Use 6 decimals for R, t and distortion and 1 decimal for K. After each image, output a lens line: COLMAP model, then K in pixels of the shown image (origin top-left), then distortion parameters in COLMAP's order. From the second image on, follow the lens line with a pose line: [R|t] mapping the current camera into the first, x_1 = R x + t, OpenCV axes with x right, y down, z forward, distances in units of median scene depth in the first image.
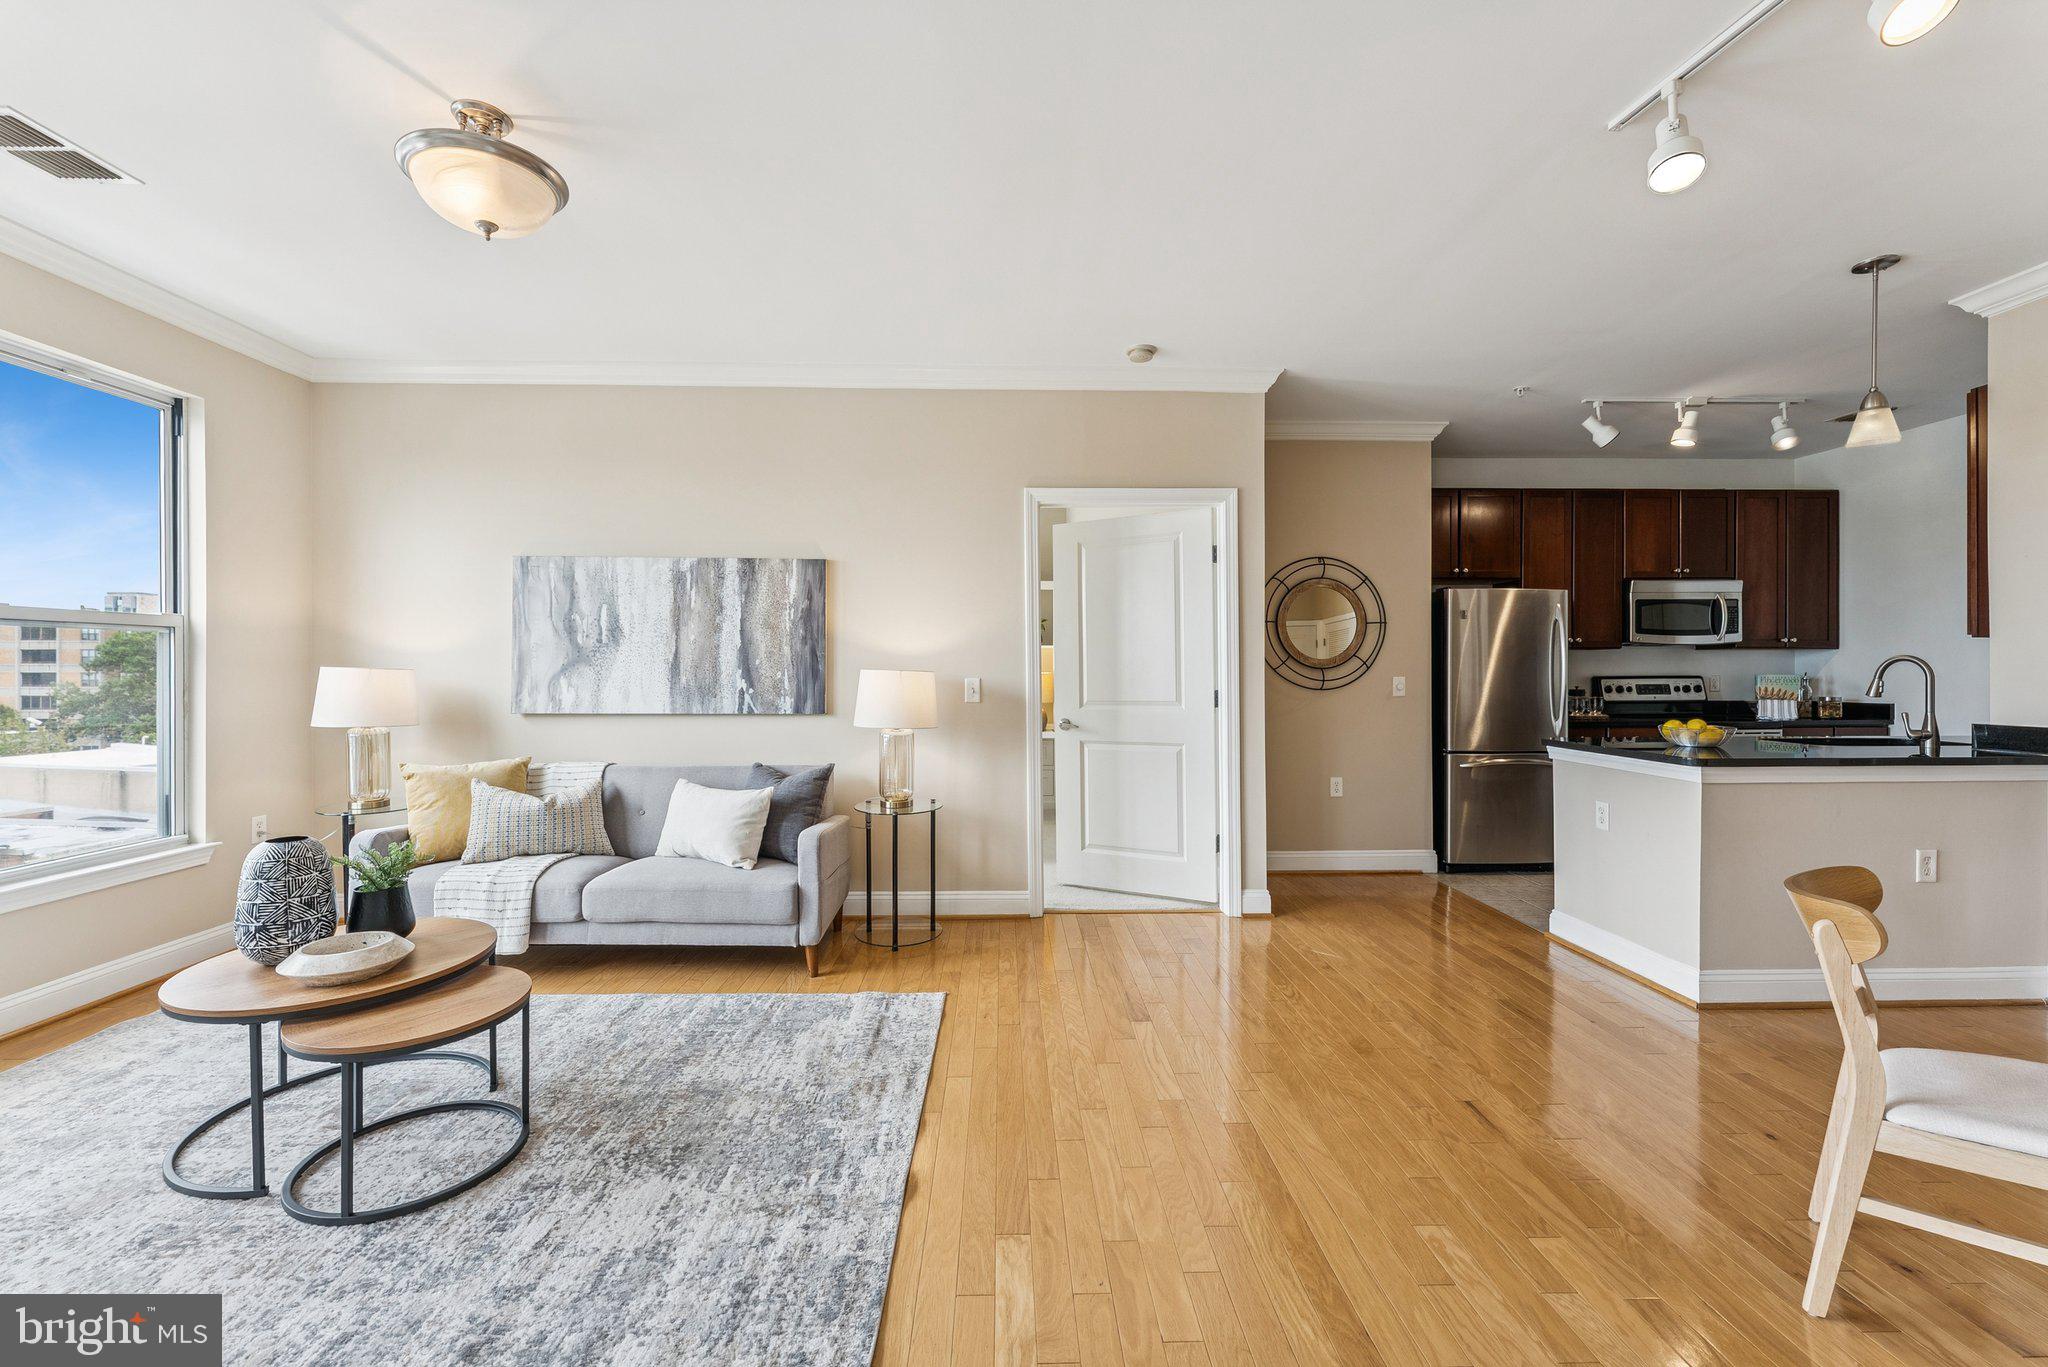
lens RADIAL K [[825.4, 0, 1017.7], [0, 825.4, 674.1], [0, 0, 1]] dist [0.001060, 0.000391]
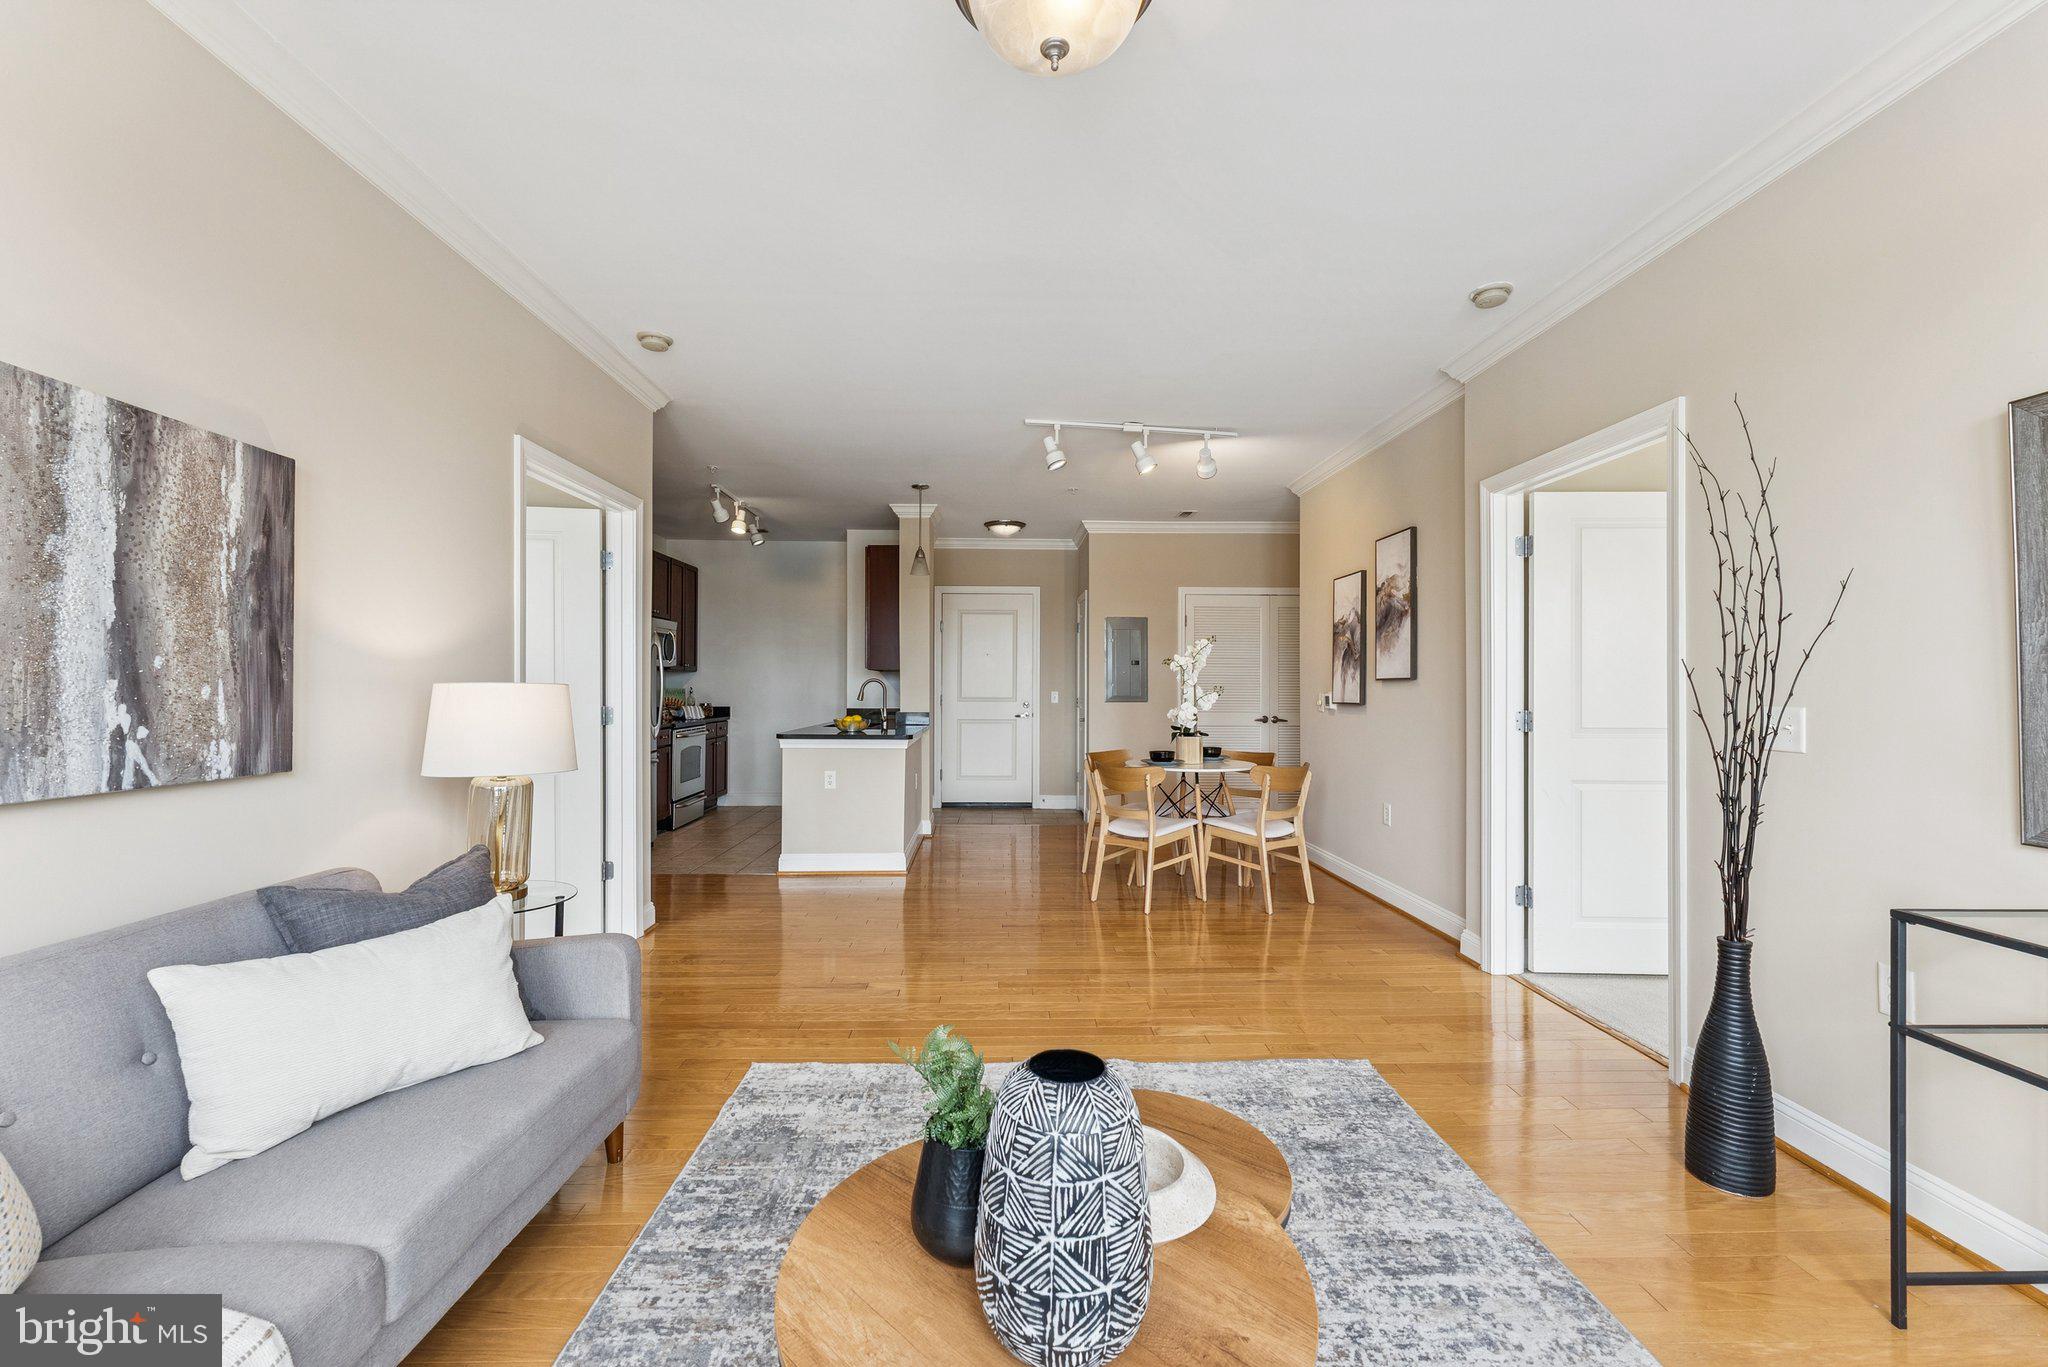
lens RADIAL K [[825.4, 0, 1016.7], [0, 825.4, 682.6], [0, 0, 1]] dist [0.001060, 0.000391]
pose [[0.000538, 0.005192, 0.999986, -0.733347], [0.000926, 0.999986, -0.005193, -0.001650], [-0.999999, 0.000929, 0.000533, 0.565504]]
